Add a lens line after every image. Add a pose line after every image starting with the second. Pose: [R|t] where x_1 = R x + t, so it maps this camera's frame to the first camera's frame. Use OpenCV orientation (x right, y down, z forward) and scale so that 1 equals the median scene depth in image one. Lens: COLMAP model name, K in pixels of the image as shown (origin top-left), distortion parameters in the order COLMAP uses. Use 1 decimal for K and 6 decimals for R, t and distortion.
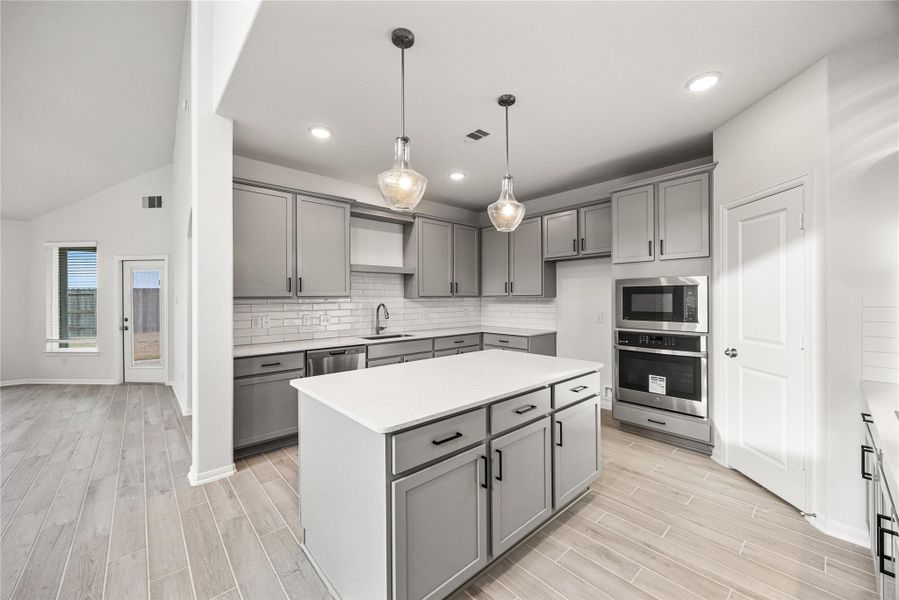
lens RADIAL K [[345.7, 0, 450.1], [0, 345.7, 297.8], [0, 0, 1]] dist [-0.019159, -0.000179]
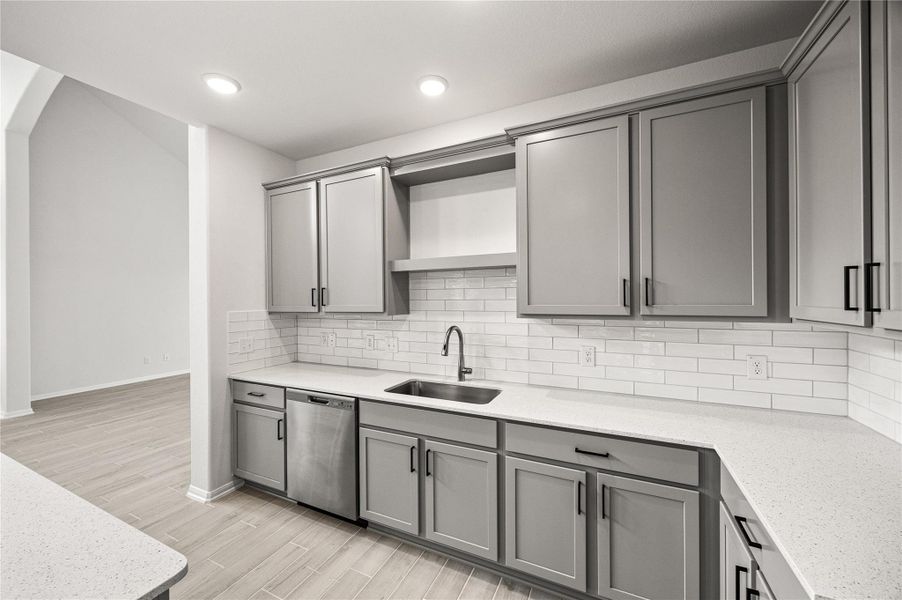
lens RADIAL K [[346.9, 0, 454.6], [0, 346.9, 300.9], [0, 0, 1]] dist [-0.019159, -0.000179]
pose [[0.392909, 0.007944, -0.919543, 0.297589], [0.004006, 0.999938, 0.010350, -0.027461], [0.919569, -0.007750, 0.392853, 0.768980]]
